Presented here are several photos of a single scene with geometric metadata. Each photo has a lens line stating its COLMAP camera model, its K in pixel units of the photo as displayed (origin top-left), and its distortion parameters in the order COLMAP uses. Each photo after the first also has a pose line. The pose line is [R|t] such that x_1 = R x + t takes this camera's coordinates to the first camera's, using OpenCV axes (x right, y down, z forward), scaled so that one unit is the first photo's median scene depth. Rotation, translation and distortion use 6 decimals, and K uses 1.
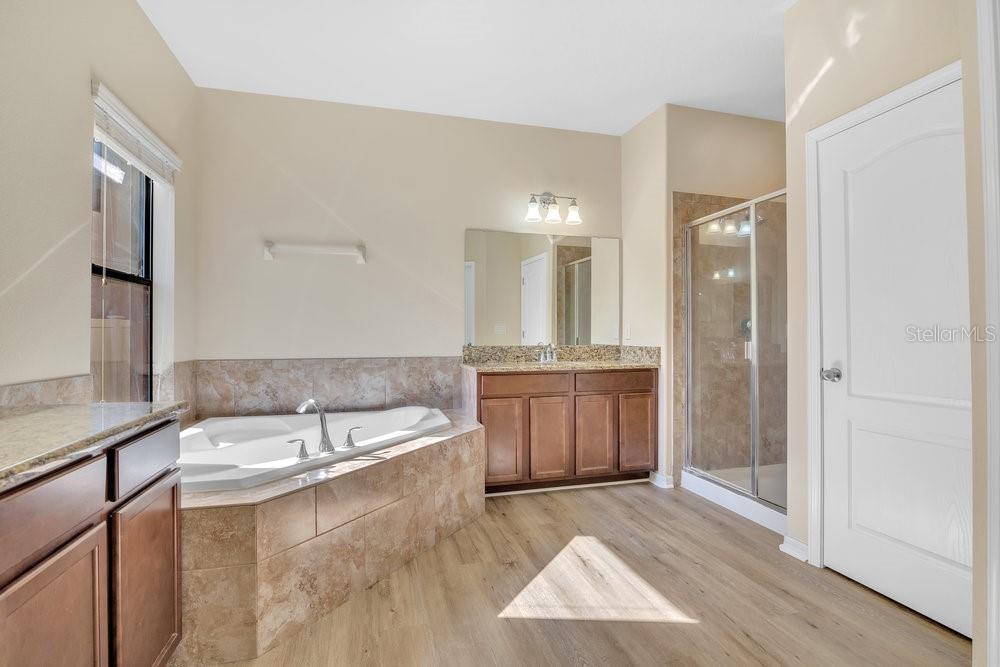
lens RADIAL K [[476.6, 0, 500.0], [0, 476.6, 333.5], [0, 0, 1]] dist [-0.001091, -0.000689]
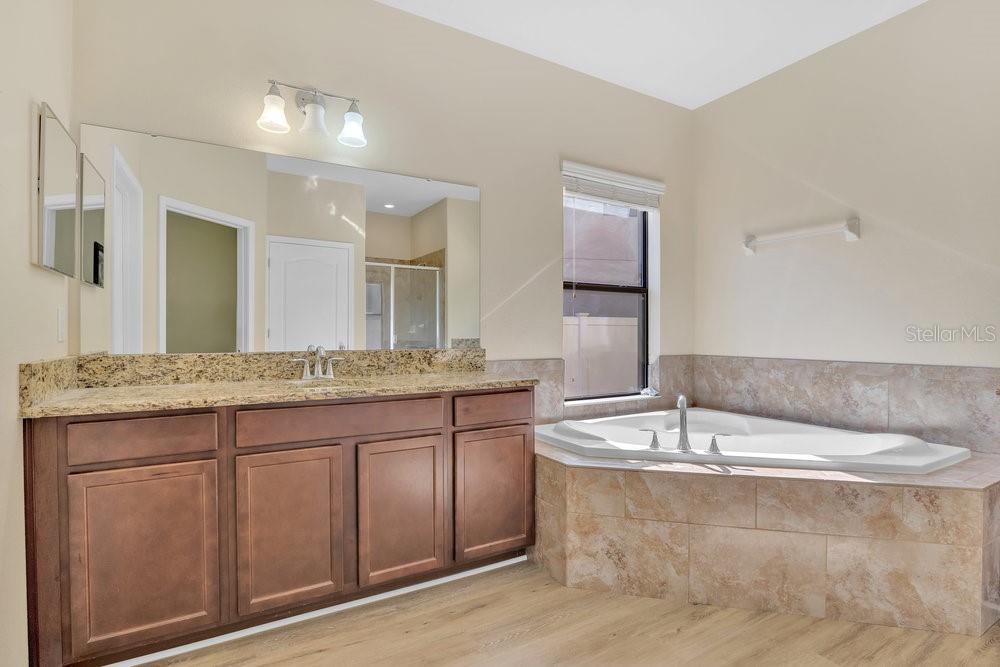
lens RADIAL K [[498.7, 0, 500.0], [0, 498.7, 333.5], [0, 0, 1]] dist [-0.000028, 0.000009]
pose [[0.260793, 0.001980, -0.965393, 0.432969], [0.003159, 0.999991, 0.002904, 0.001209], [0.965390, -0.003807, 0.260784, 0.290280]]
